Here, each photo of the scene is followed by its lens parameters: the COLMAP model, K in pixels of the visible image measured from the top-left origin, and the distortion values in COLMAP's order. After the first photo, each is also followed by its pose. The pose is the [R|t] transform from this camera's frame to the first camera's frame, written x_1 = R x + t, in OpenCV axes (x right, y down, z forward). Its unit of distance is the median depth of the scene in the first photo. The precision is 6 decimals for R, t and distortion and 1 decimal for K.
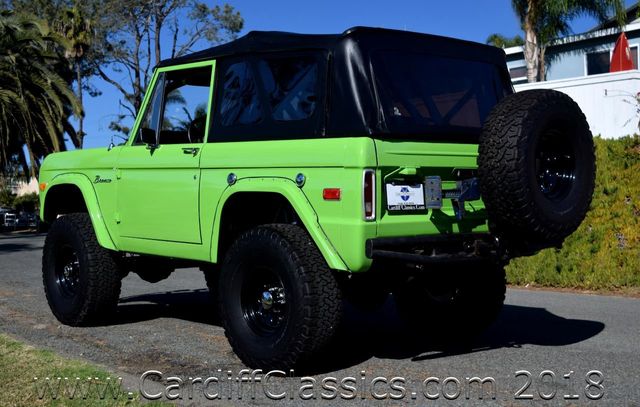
lens RADIAL K [[939.9, 0, 321.1], [0, 939.9, 207.7], [0, 0, 1]] dist [-0.035339, 0.000000]
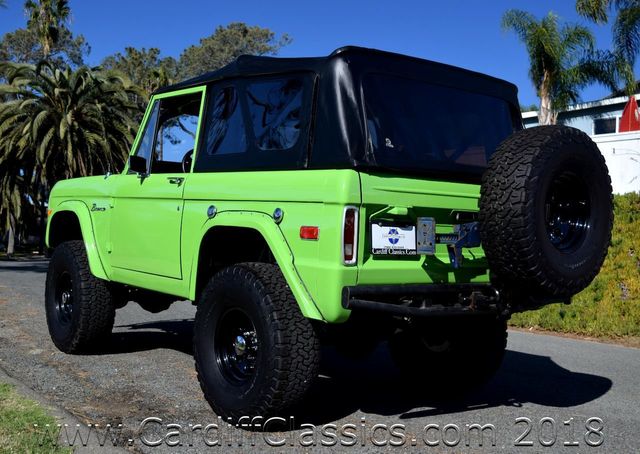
lens RADIAL K [[779.5, 0, 309.1], [0, 779.5, 242.4], [0, 0, 1]] dist [-0.031230, 0.000000]
pose [[0.996654, 0.046725, -0.067071, 0.058326], [-0.046838, 0.998902, -0.000121, -0.005128], [0.066991, 0.003262, 0.997748, 0.259320]]
